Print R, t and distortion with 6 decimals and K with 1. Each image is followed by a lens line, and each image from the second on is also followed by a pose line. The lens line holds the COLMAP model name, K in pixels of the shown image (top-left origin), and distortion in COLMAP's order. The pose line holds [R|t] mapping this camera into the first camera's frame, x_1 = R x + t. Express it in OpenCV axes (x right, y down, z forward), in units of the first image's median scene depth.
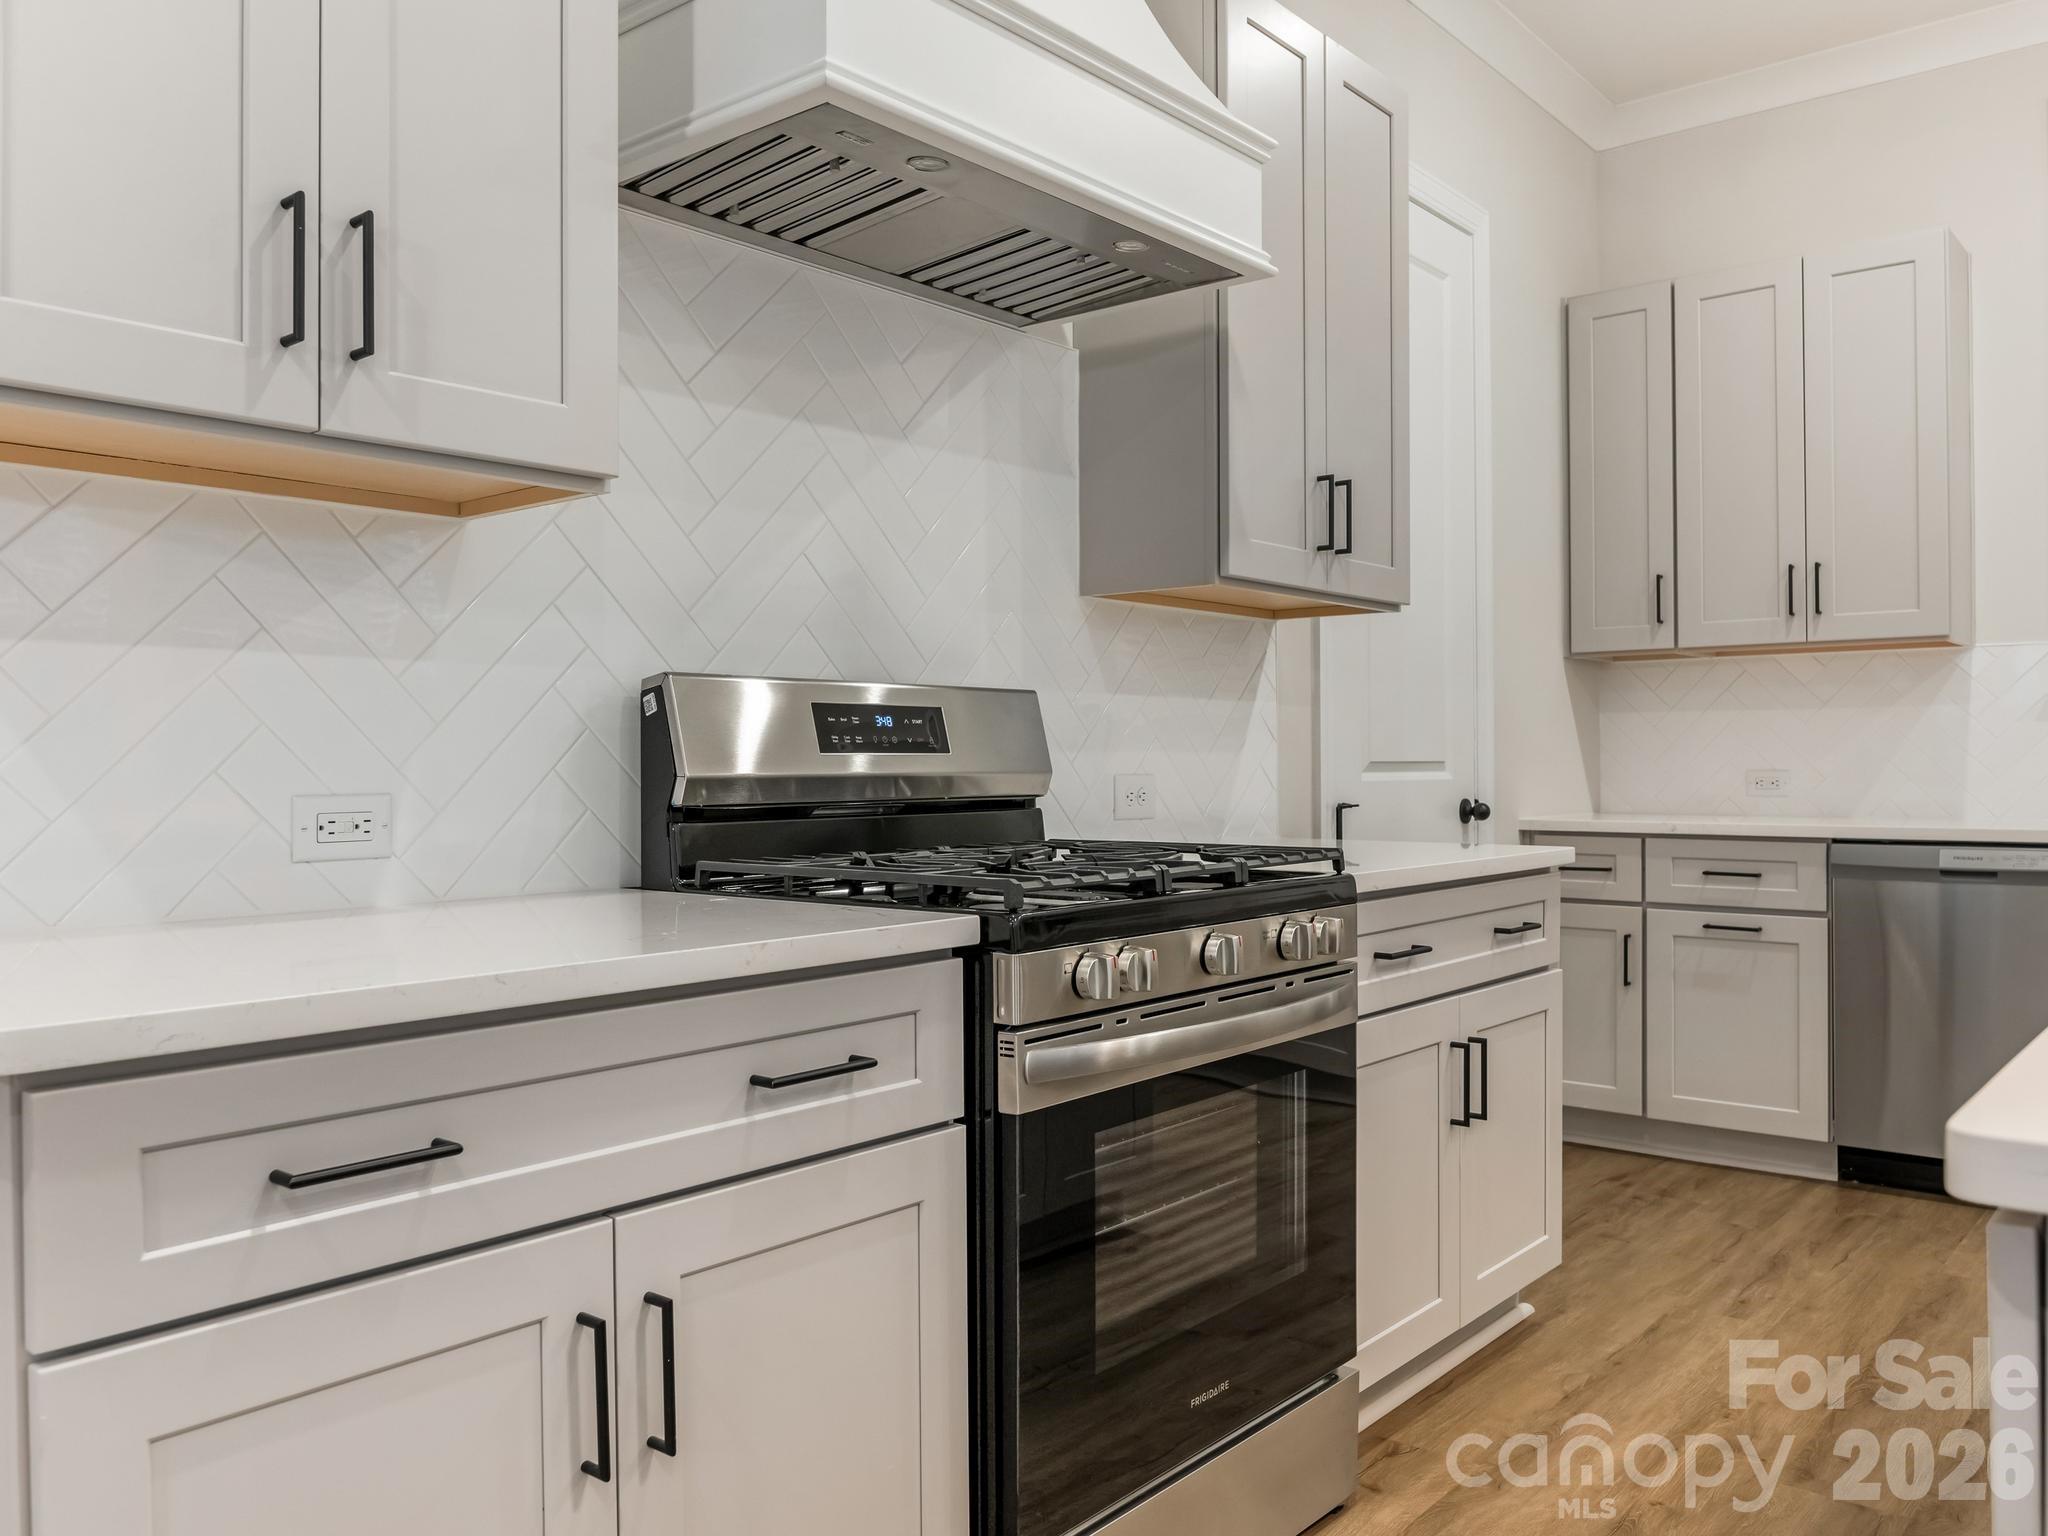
lens RADIAL K [[1597.3, 0, 1024.5], [0, 1597.3, 764.0], [0, 0, 1]] dist [-0.019329, 0.000364]
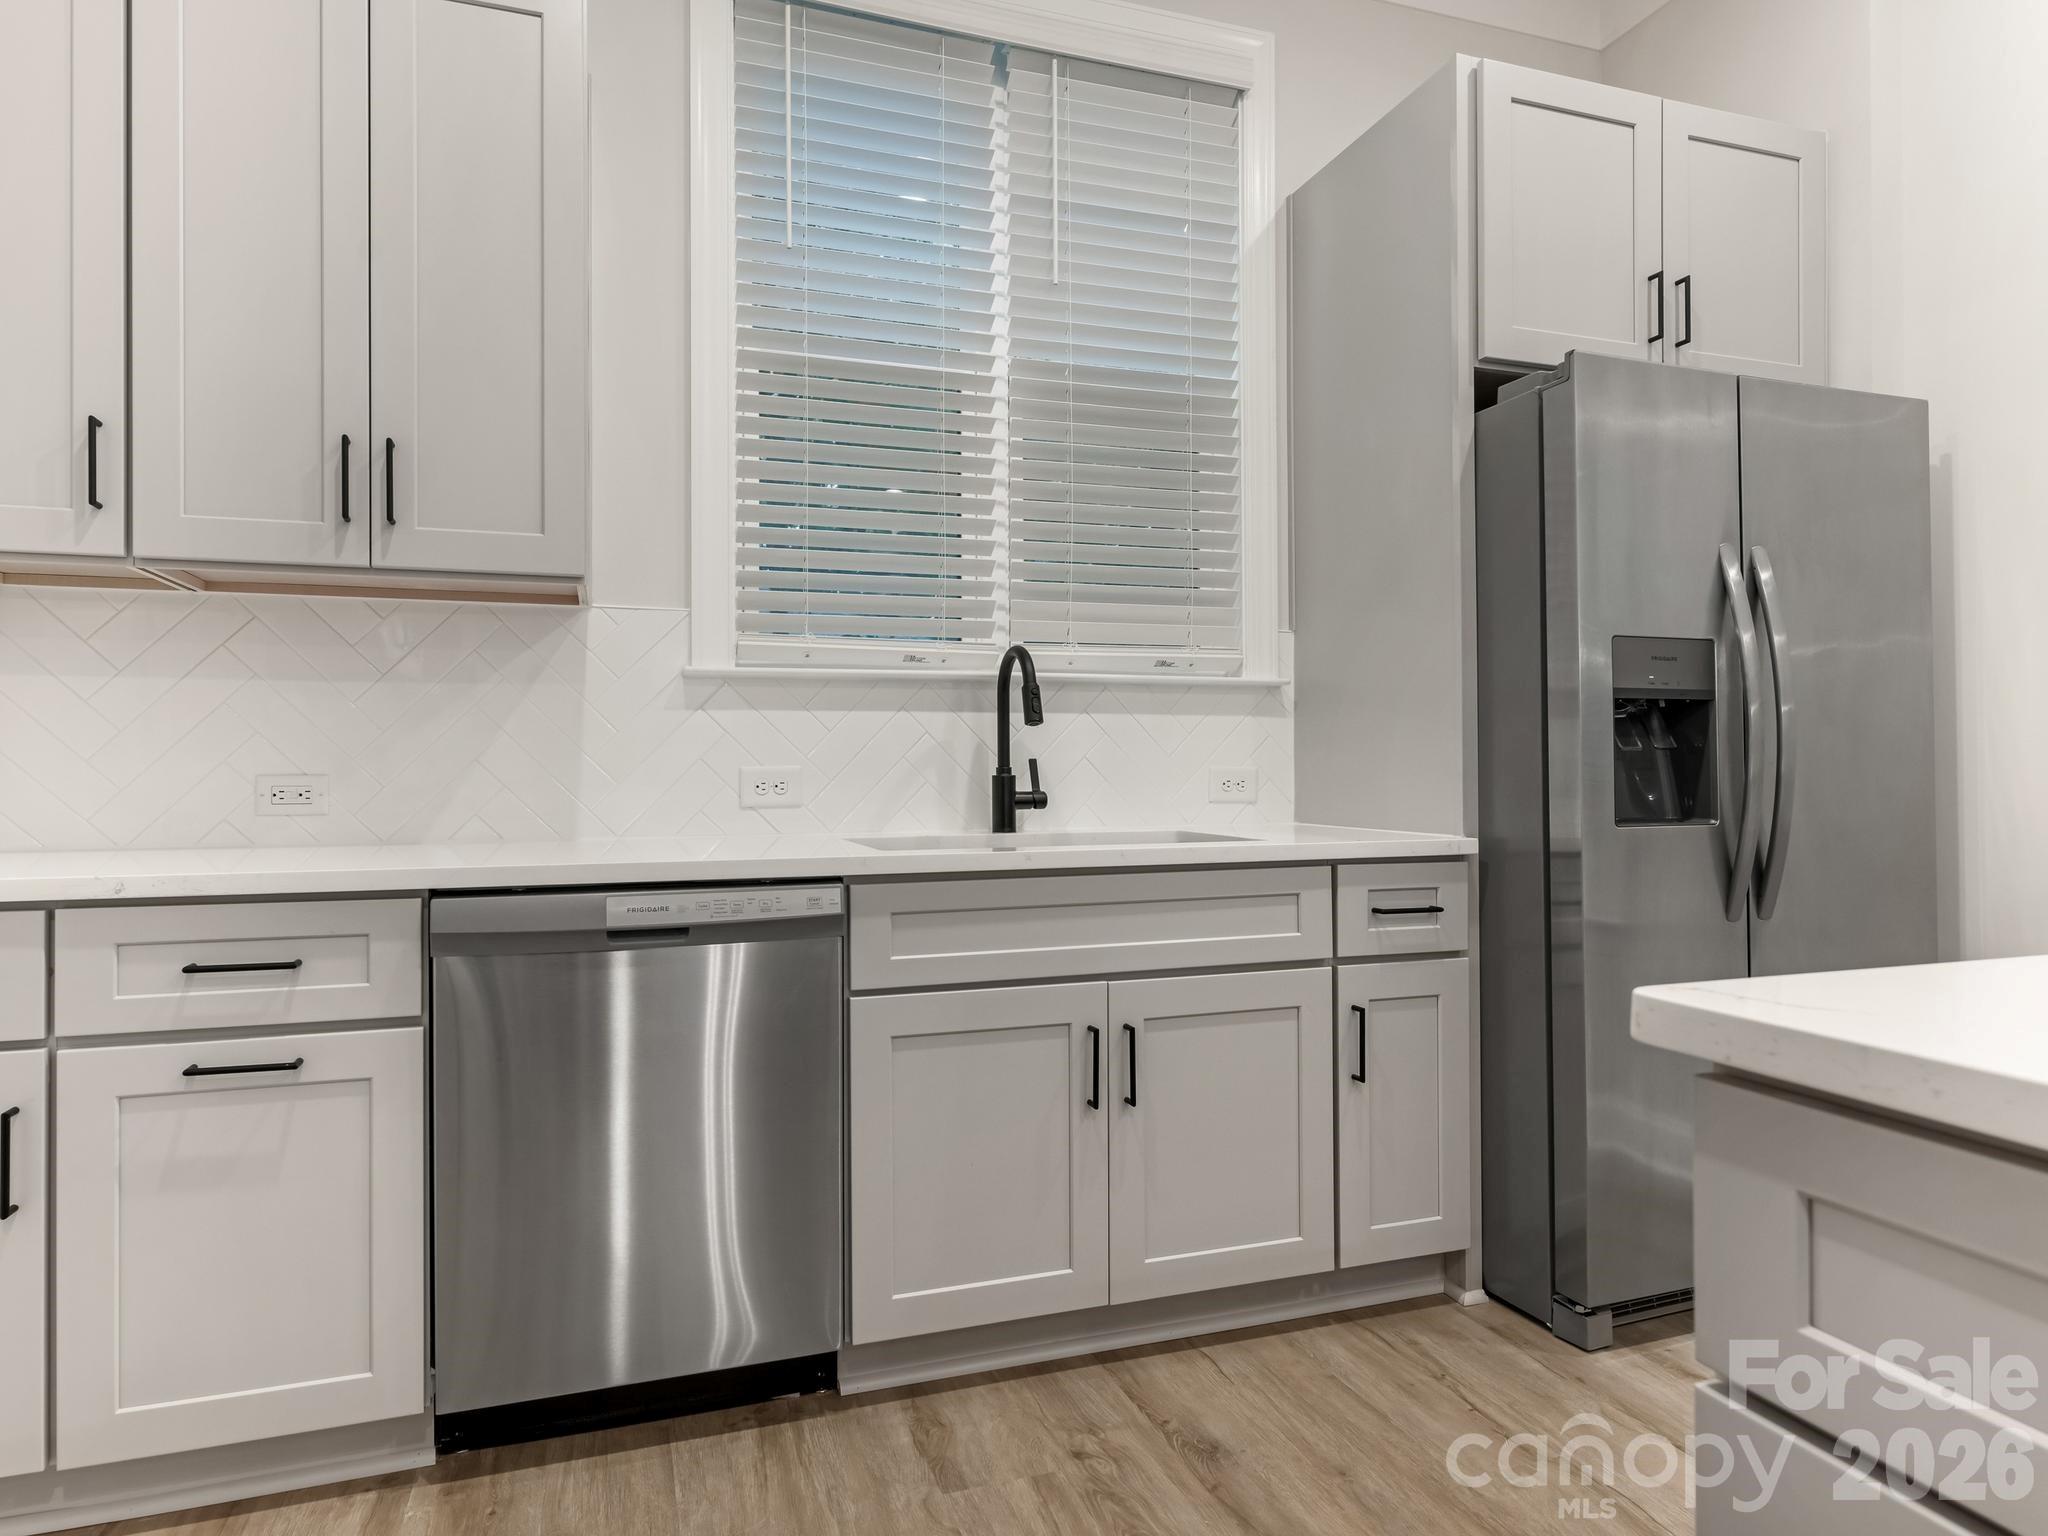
lens RADIAL K [[1189.4, 0, 995.0], [0, 1189.4, 764.1], [0, 0, 1]] dist [0.001033, -0.002891]
pose [[0.530173, 0.006433, 0.847865, 0.370021], [0.002425, 0.999956, -0.009103, 0.007611], [-0.847886, 0.006882, 0.530134, 0.887718]]
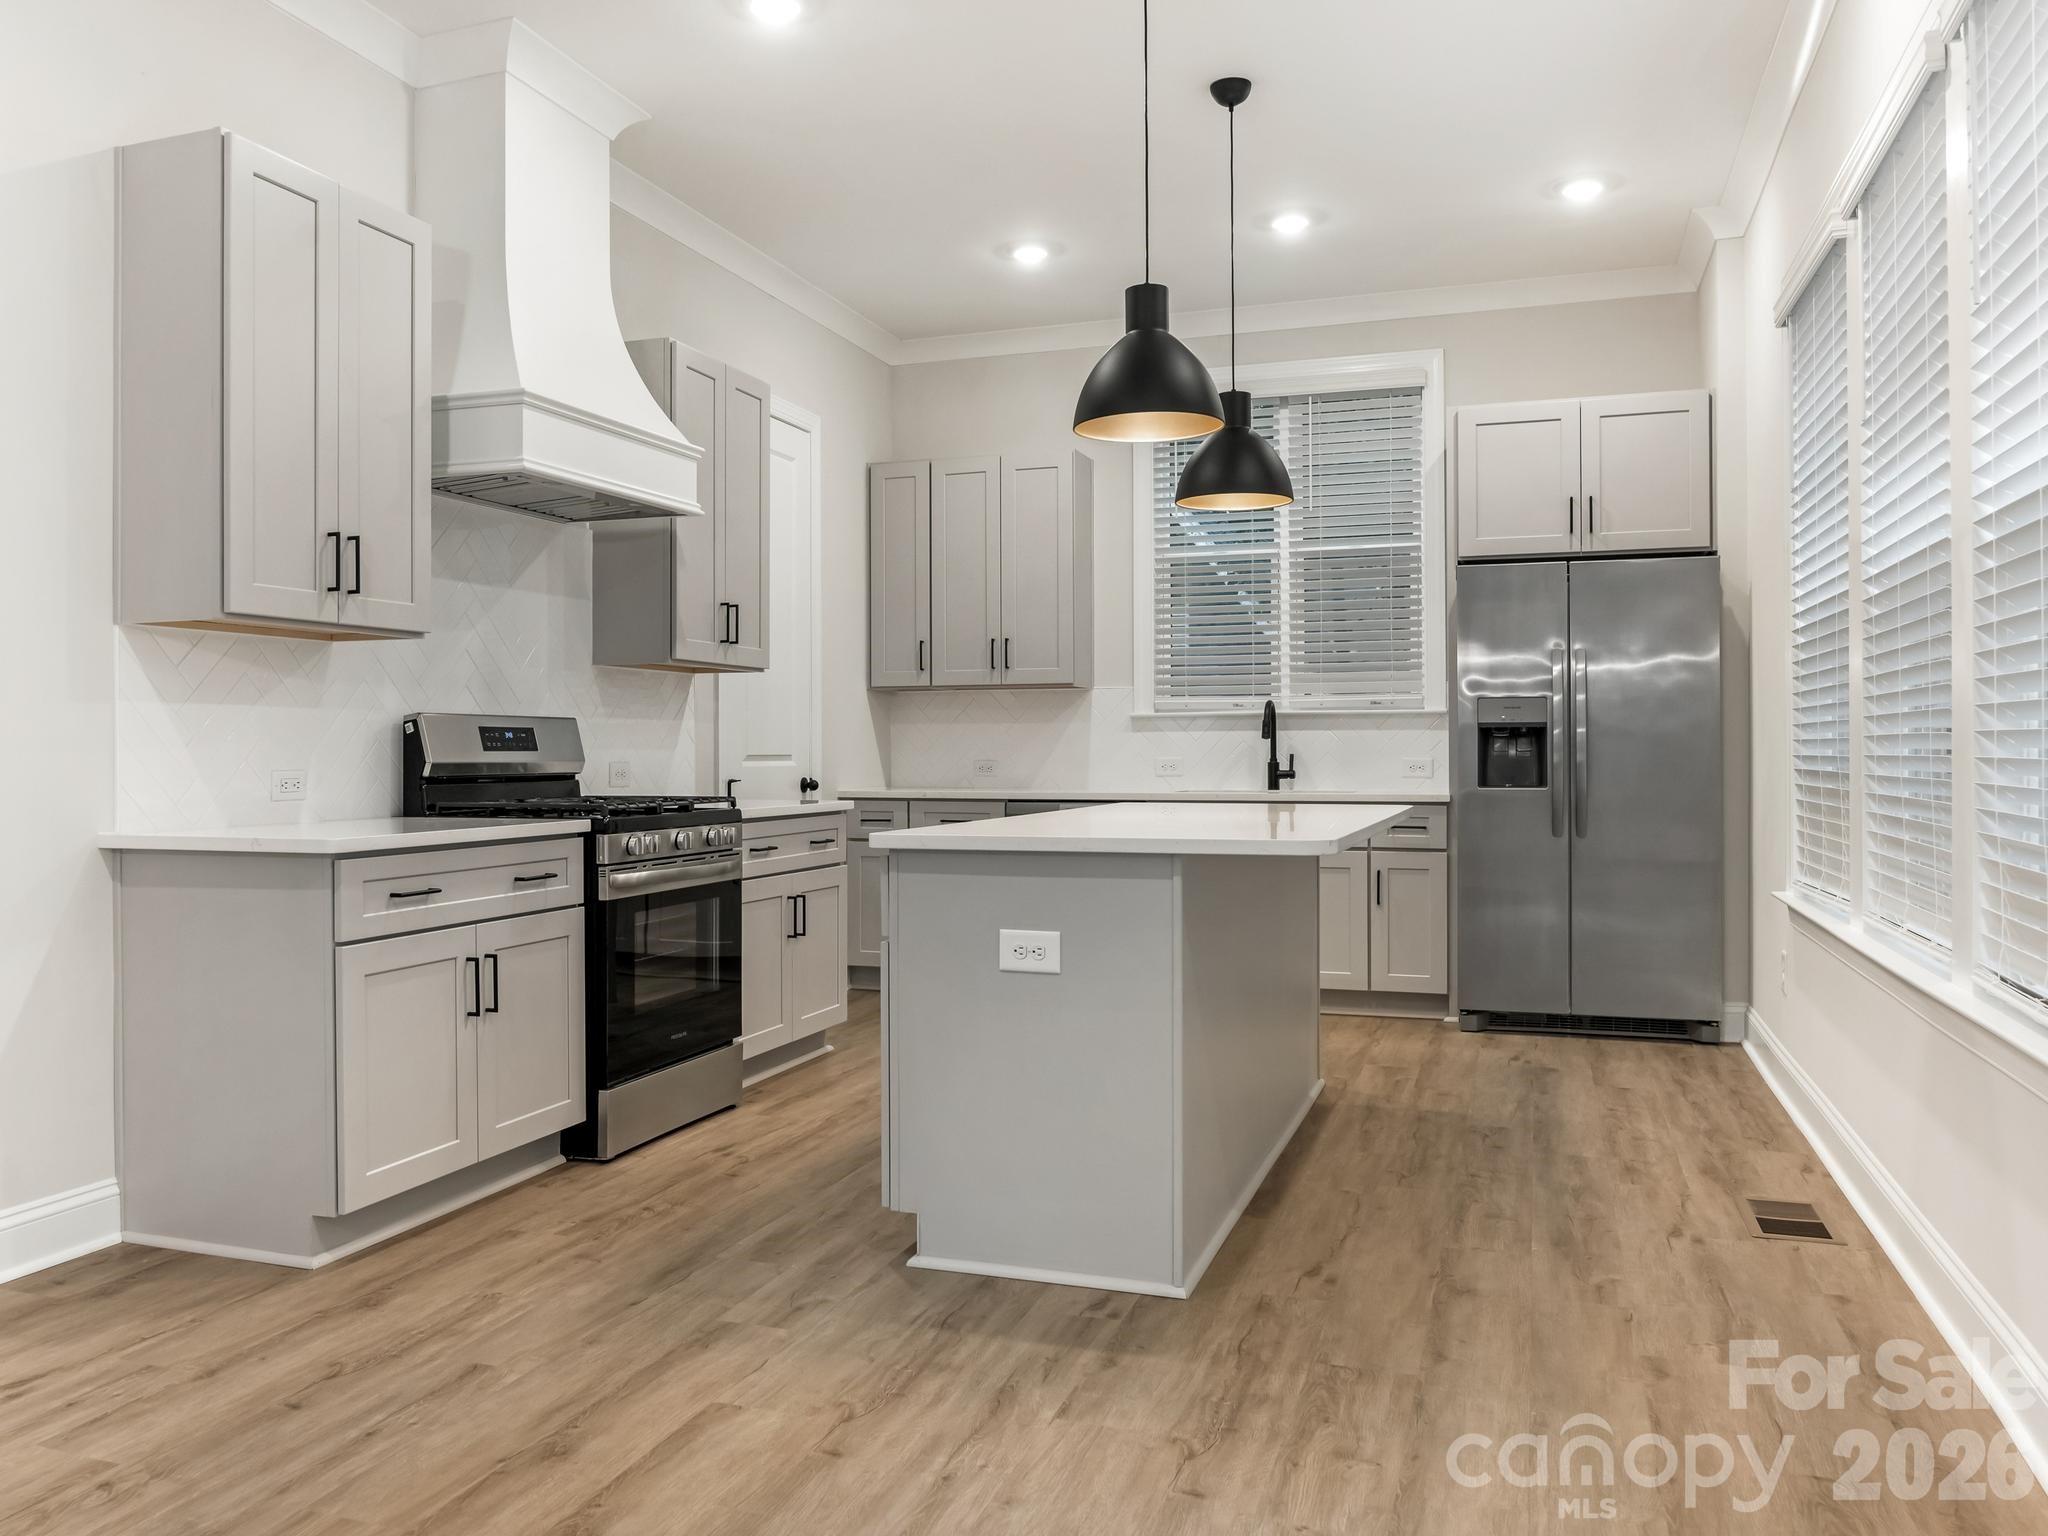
lens RADIAL K [[1597.3, 0, 900.9], [0, 1597.3, 761.7], [0, 0, 1]] dist [-0.019329, 0.000364]
pose [[0.952082, 0.000341, 0.305842, -0.201297], [-0.001674, 0.999990, 0.004097, -0.002316], [-0.305837, -0.004413, 0.952074, -0.911468]]
